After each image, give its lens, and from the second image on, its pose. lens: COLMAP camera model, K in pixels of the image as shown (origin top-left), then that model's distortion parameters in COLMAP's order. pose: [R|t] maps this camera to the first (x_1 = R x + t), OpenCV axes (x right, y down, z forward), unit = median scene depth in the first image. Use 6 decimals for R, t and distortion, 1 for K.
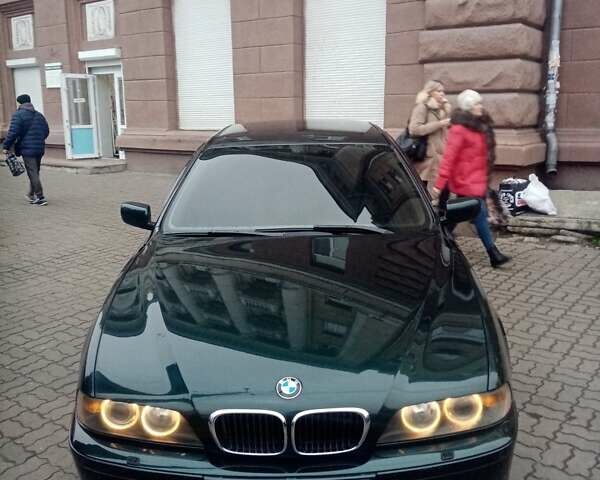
lens RADIAL K [[631.2, 0, 300.0], [0, 631.2, 240.0], [0, 0, 1]] dist [0.004328, -0.005826]
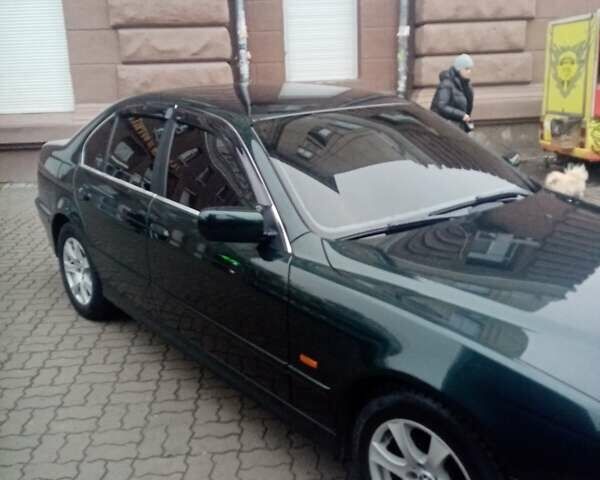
lens RADIAL K [[631.2, 0, 300.0], [0, 631.2, 240.0], [0, 0, 1]] dist [0.004328, -0.005826]
pose [[0.776904, -0.166236, 0.607277, -0.198466], [0.147759, 0.985717, 0.080798, -0.020501], [-0.612035, 0.026958, 0.790371, 0.148837]]
